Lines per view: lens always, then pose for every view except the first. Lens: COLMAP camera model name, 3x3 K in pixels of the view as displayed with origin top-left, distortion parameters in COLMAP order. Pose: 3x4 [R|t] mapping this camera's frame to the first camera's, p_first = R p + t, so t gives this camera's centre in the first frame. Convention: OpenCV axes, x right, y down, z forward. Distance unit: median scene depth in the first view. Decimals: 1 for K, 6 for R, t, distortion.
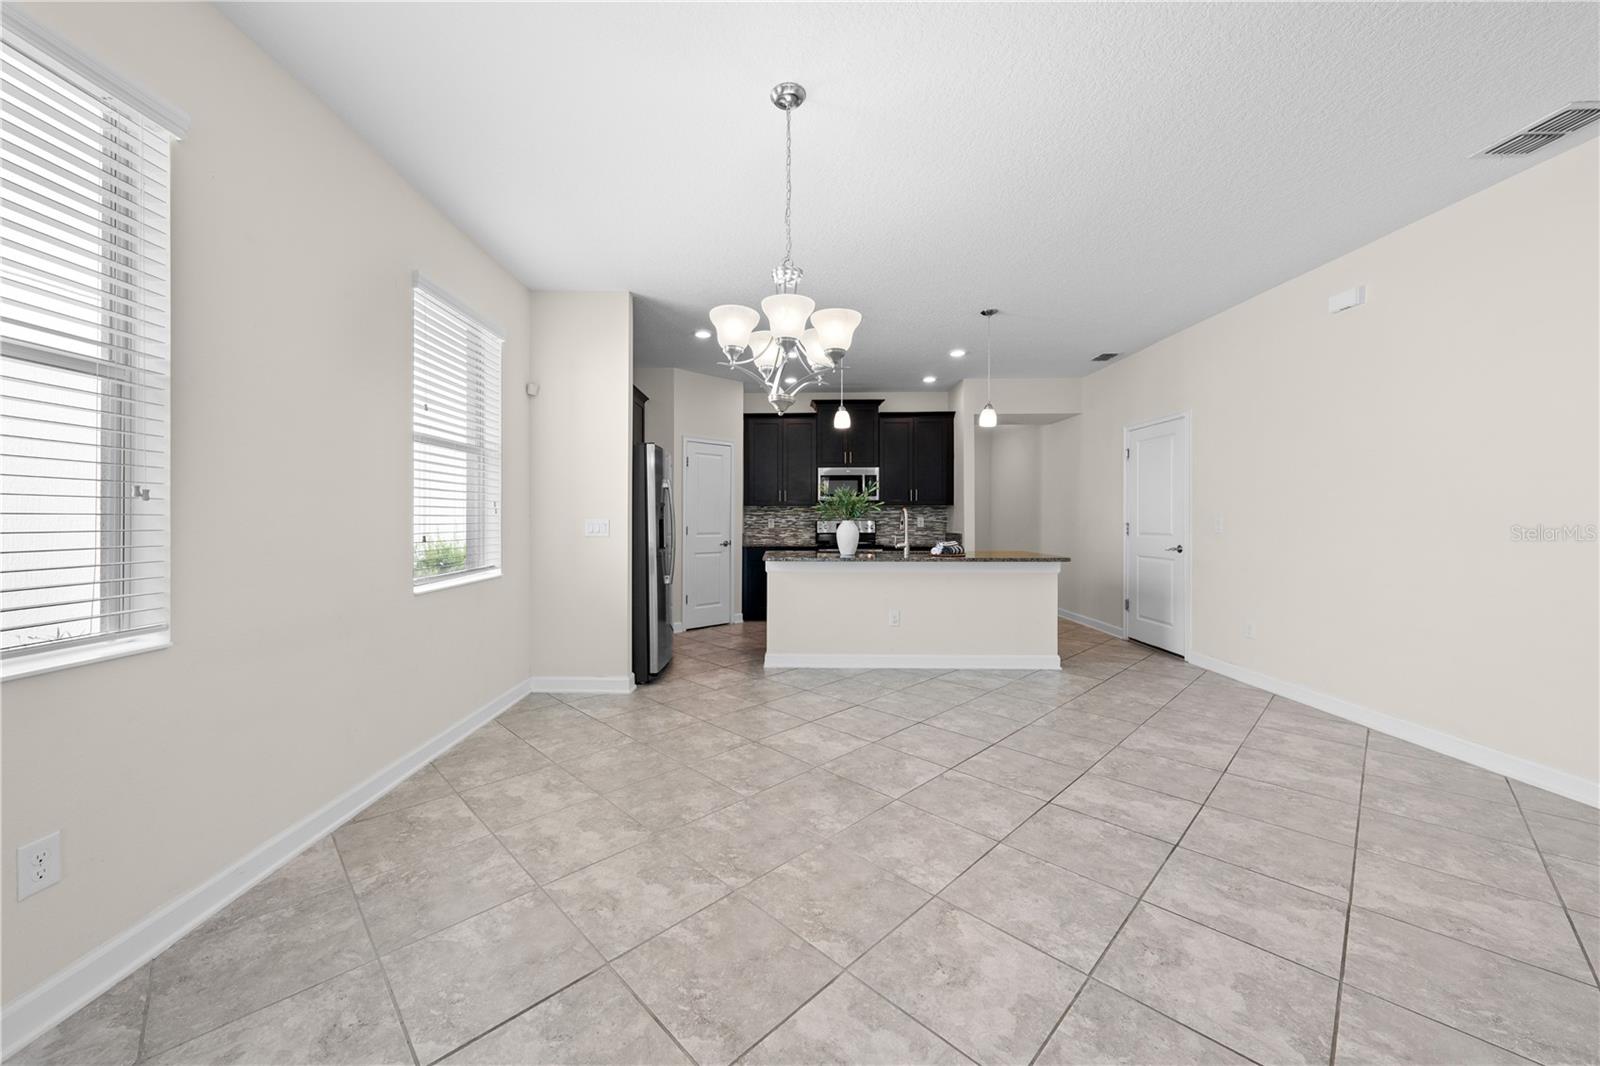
lens RADIAL K [[594.4, 0, 764.1], [0, 594.4, 507.9], [0, 0, 1]] dist [-0.000428, 0.000028]
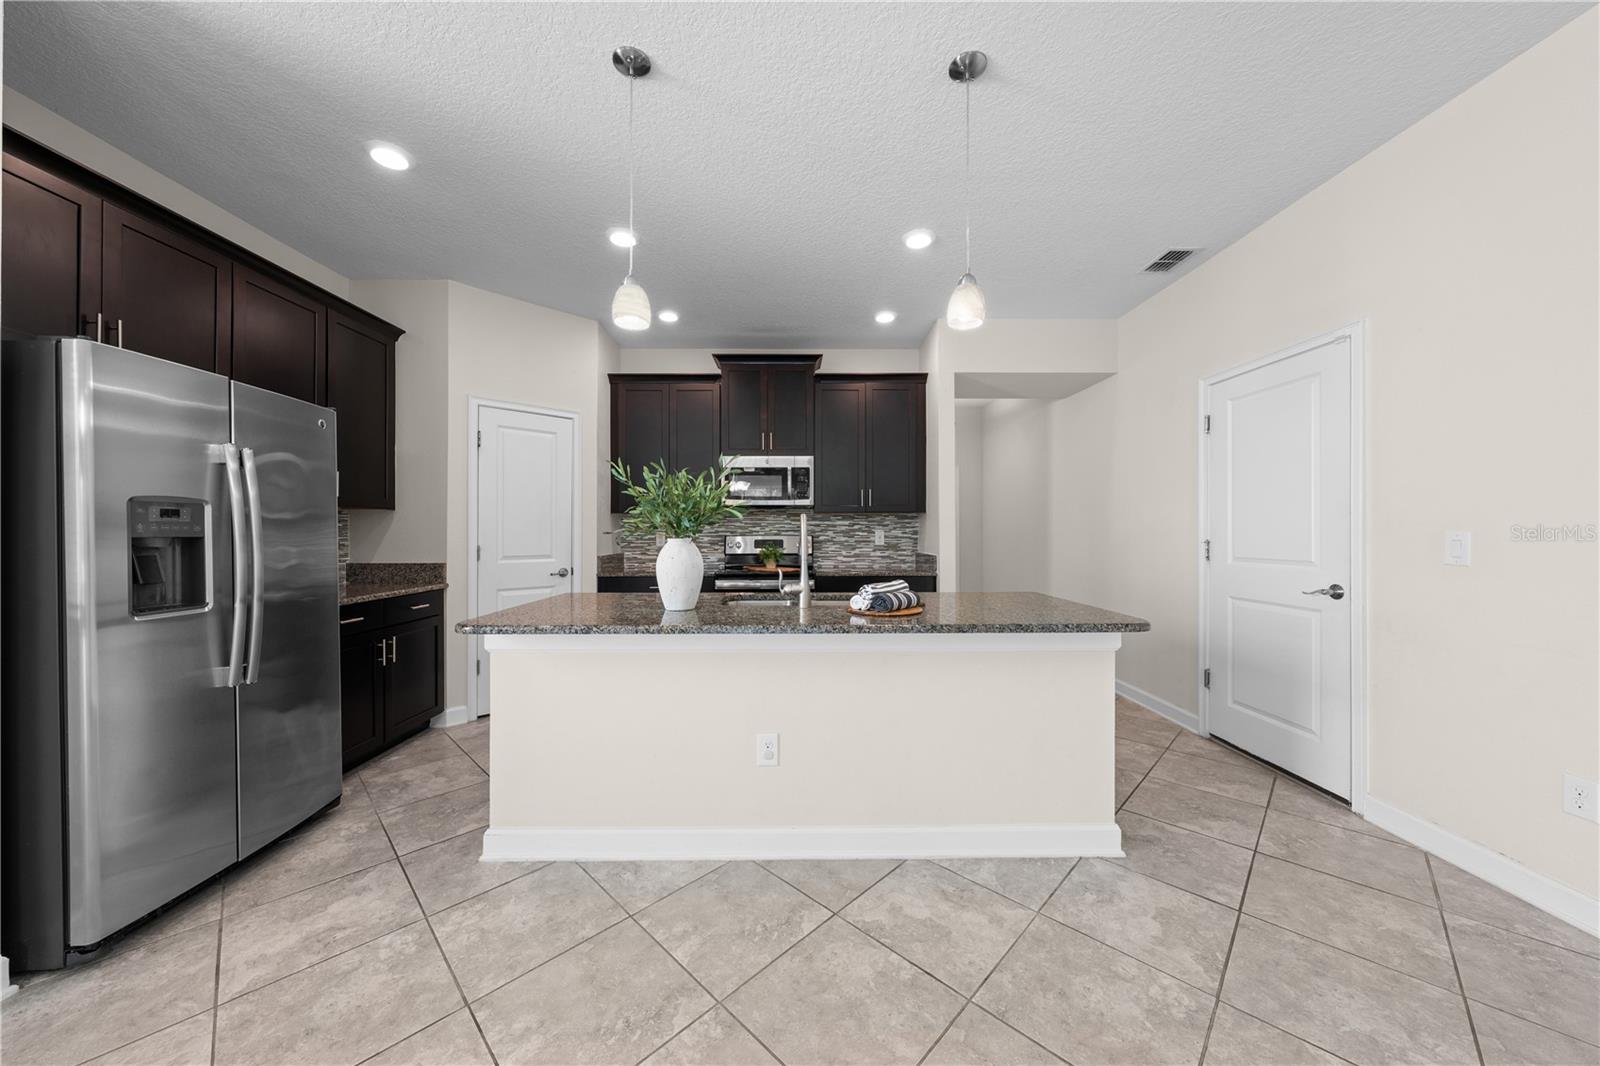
lens RADIAL K [[551.1, 0, 798.6], [0, 551.1, 529.5], [0, 0, 1]] dist [-0.001050, -0.000063]
pose [[0.999329, -0.001515, 0.036589, 0.207639], [0.001023, 0.999909, 0.013471, 0.008291], [-0.036607, -0.013425, 0.999240, 0.521470]]
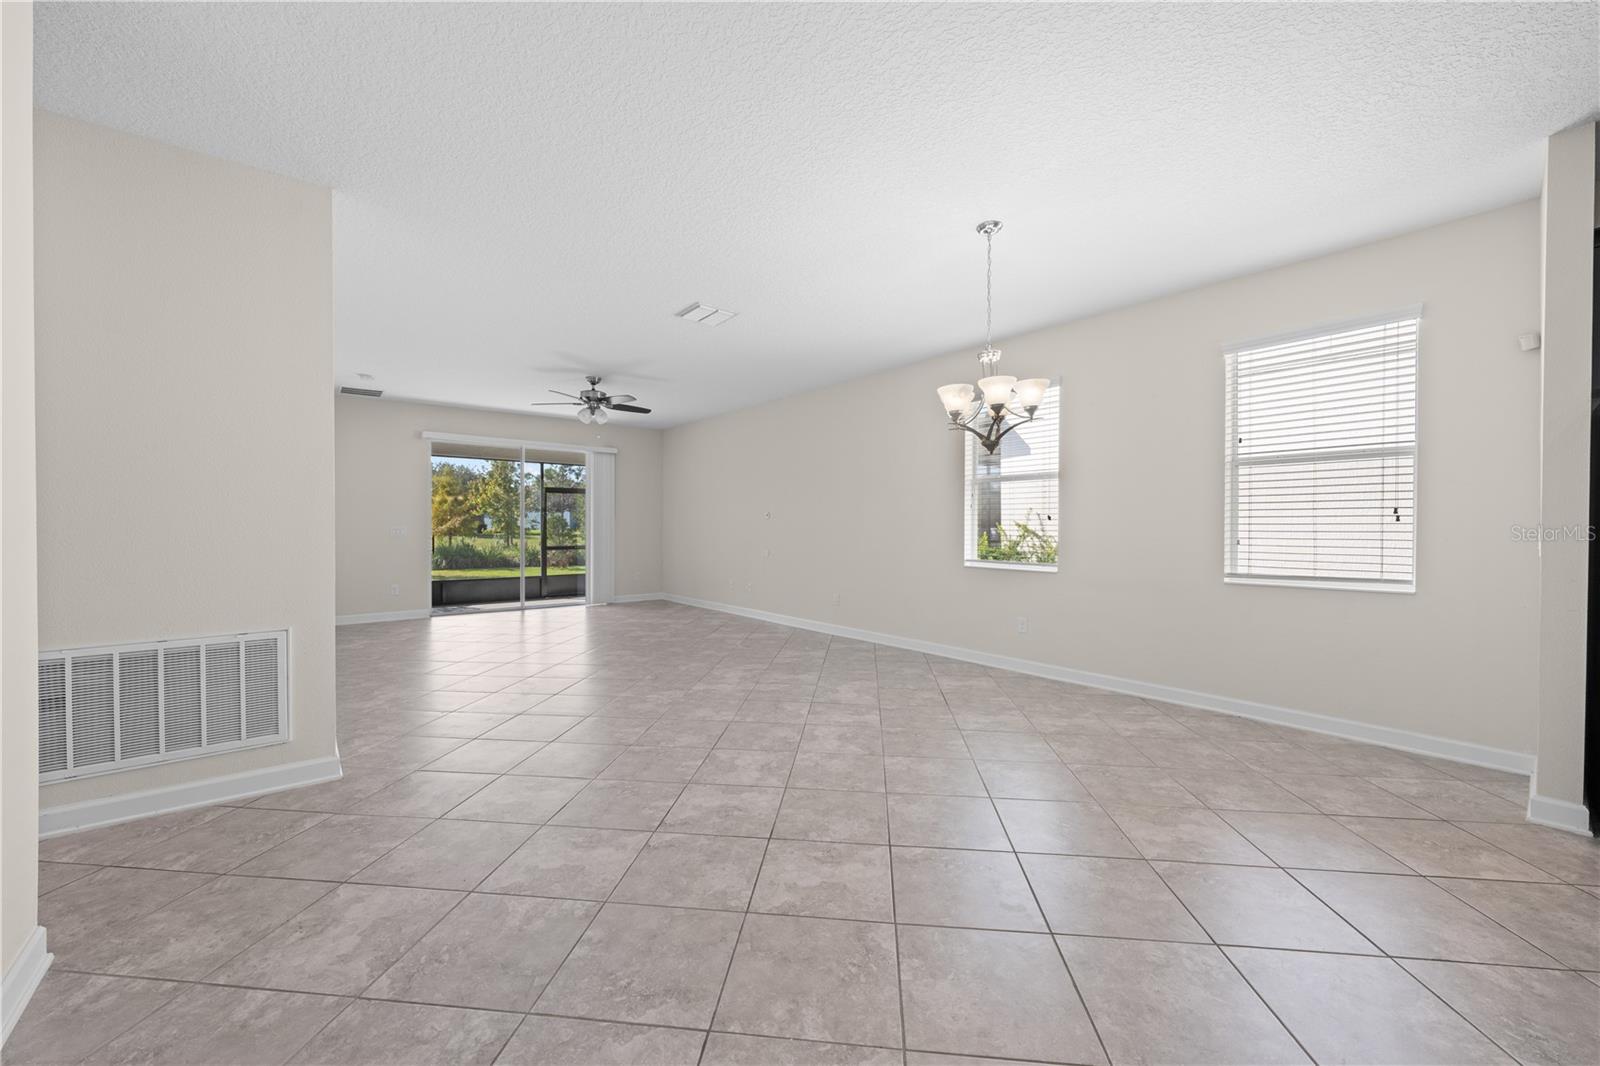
lens RADIAL K [[616.3, 0, 804.8], [0, 616.3, 530.7], [0, 0, 1]] dist [0.002482, 0.000297]
pose [[-0.756836, 0.003166, -0.653598, 0.562505], [0.009894, 0.999929, -0.006613, 0.015194], [0.653530, -0.011472, -0.756813, 0.775730]]
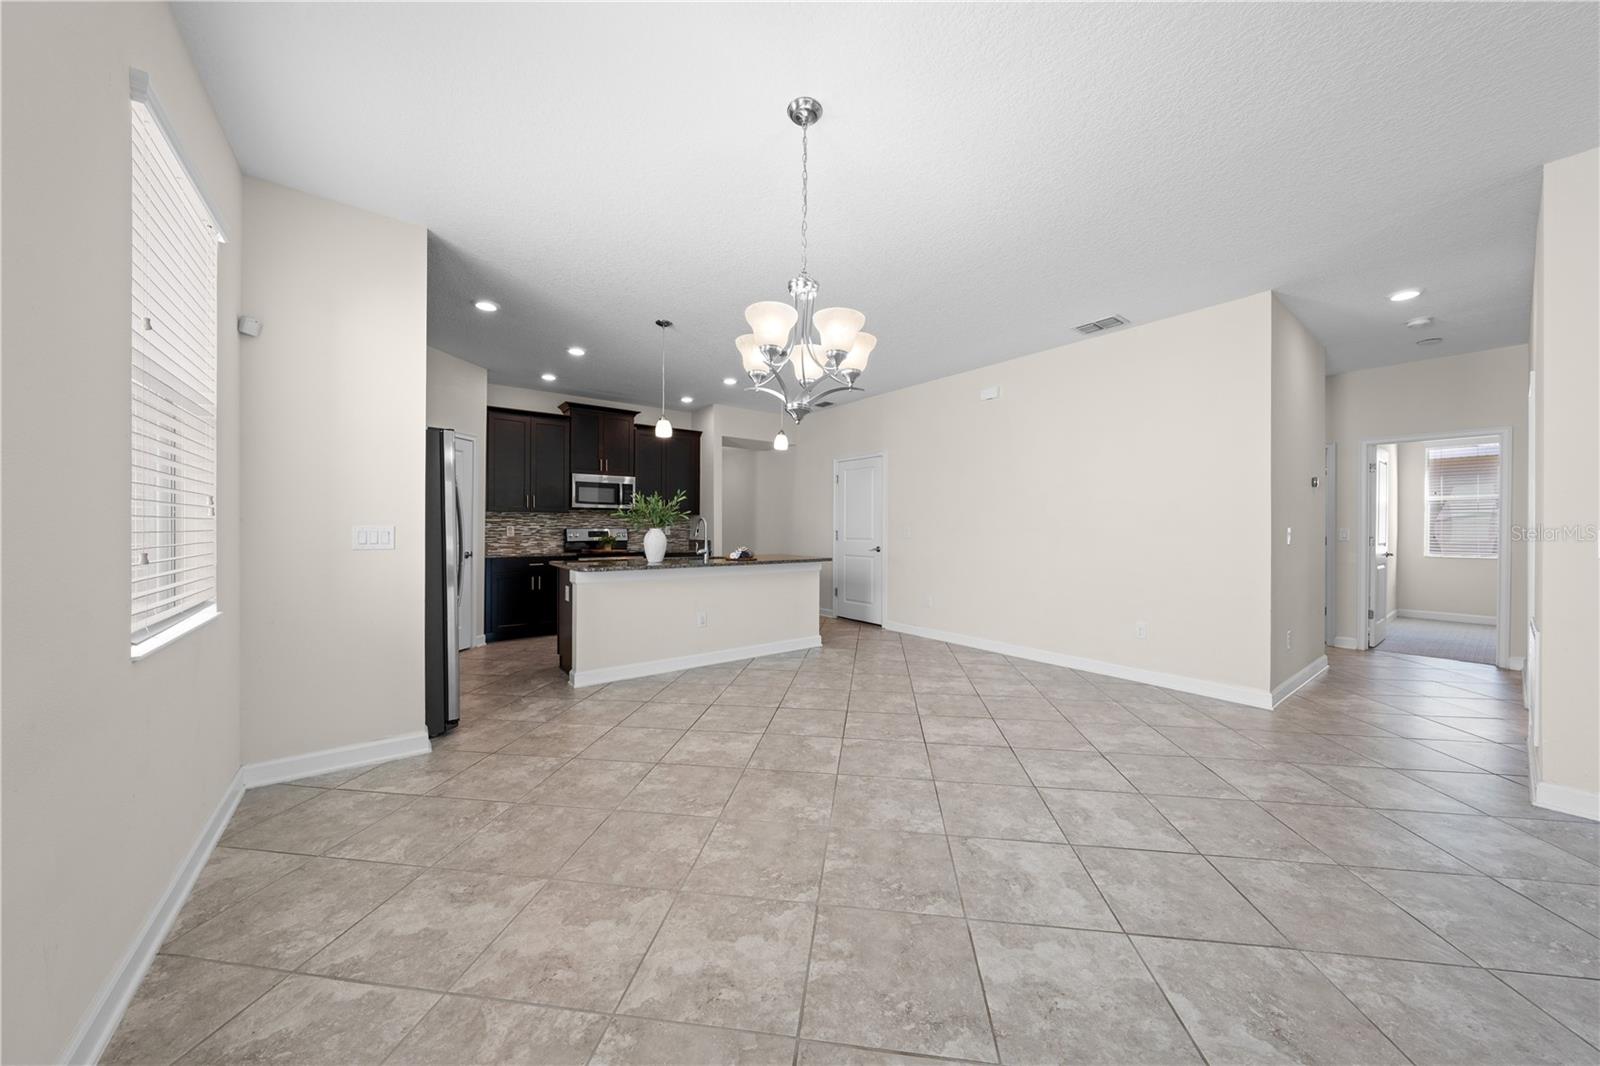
lens RADIAL K [[542.2, 0, 806.1], [0, 542.2, 517.2], [0, 0, 1]] dist [0.004235, -0.000112]
pose [[0.772957, 0.014276, 0.634297, -0.233429], [-0.013510, 0.999890, -0.006042, 0.004791], [-0.634314, -0.003899, 0.773065, 0.117567]]
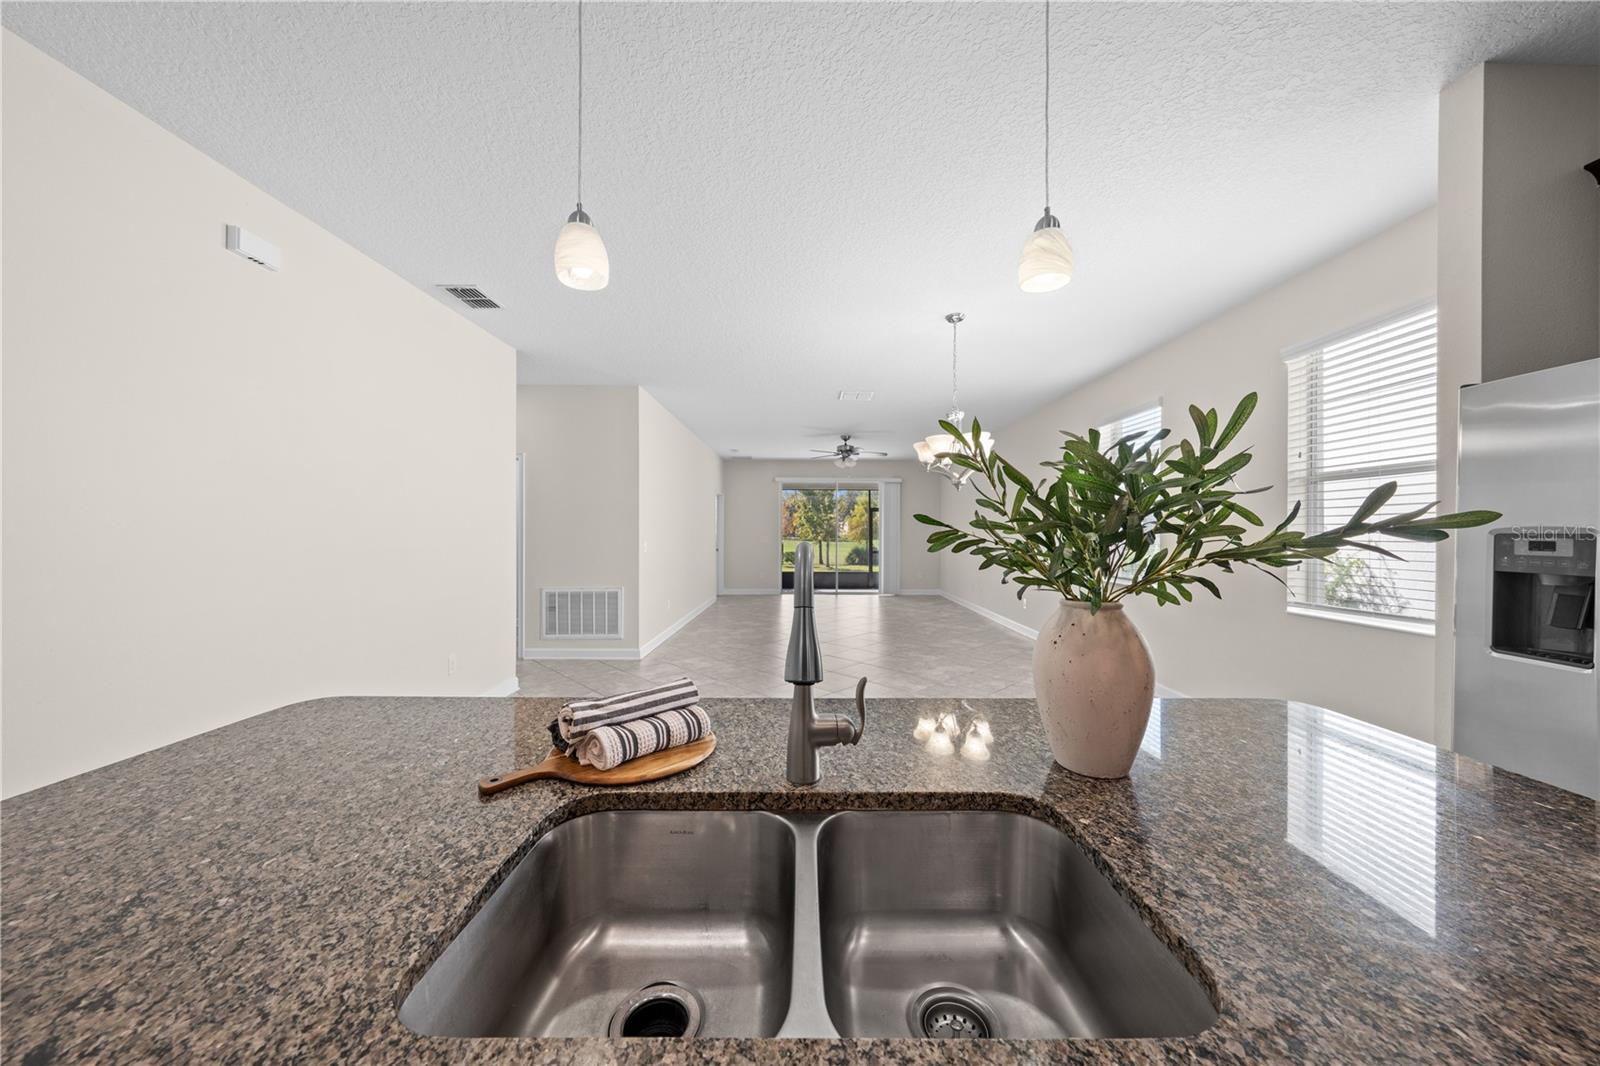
lens RADIAL K [[532.8, 0, 802.9], [0, 532.8, 533.7], [0, 0, 1]] dist [-0.002035, -0.000146]
pose [[-0.999635, -0.001799, -0.026939, 0.234344], [-0.001447, 0.999914, -0.013056, 0.000529], [0.026960, -0.013013, -0.999552, 1.117543]]
